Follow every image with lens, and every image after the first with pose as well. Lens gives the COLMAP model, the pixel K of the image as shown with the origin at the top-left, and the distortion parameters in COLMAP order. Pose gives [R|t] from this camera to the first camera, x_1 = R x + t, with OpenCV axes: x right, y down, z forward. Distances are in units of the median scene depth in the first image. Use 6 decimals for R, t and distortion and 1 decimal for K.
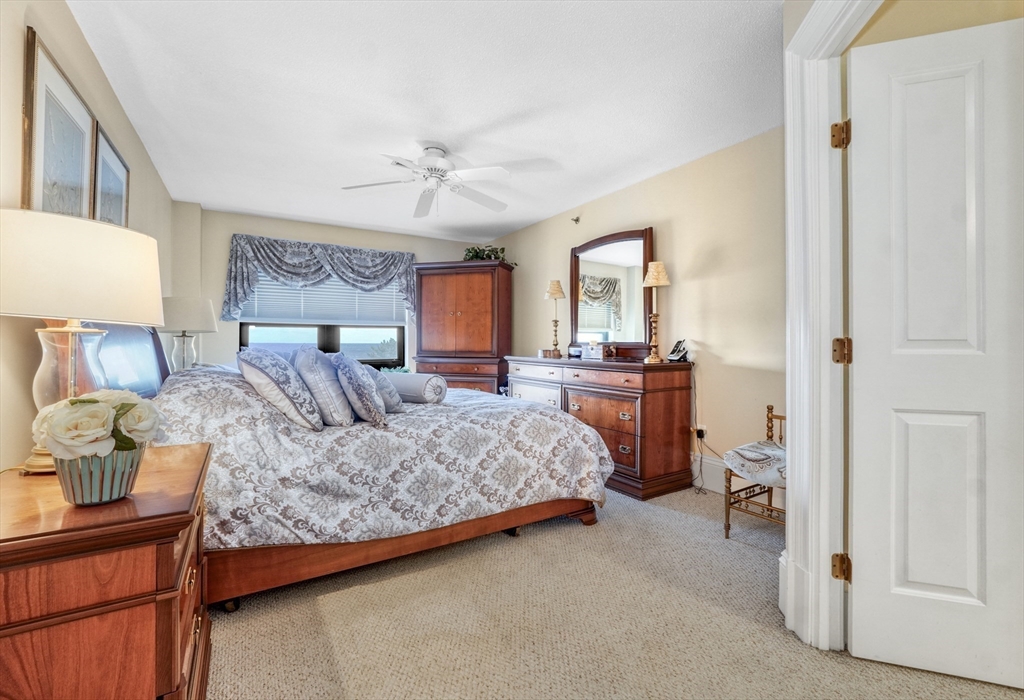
lens RADIAL K [[446.6, 0, 512.9], [0, 446.6, 337.7], [0, 0, 1]] dist [-0.000489, -0.000008]
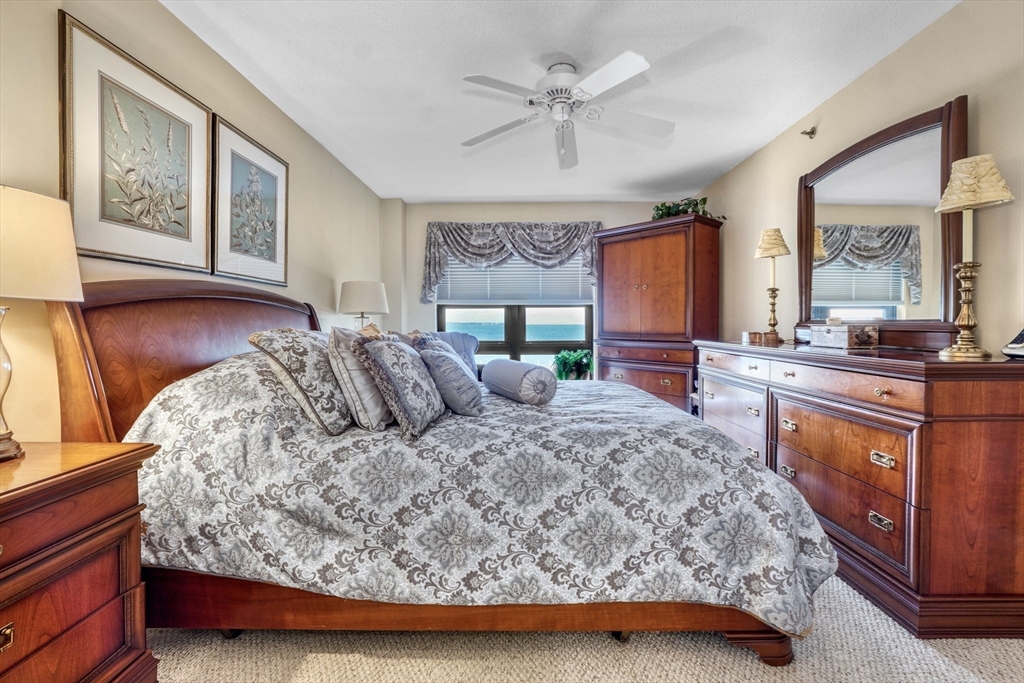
lens RADIAL K [[430.8, 0, 511.6], [0, 430.8, 327.9], [0, 0, 1]] dist [-0.016796, 0.007129]
pose [[0.849953, 0.001998, -0.526856, 0.150525], [0.008805, 0.999799, 0.017996, 0.007938], [0.526786, -0.019935, 0.849764, 0.358298]]
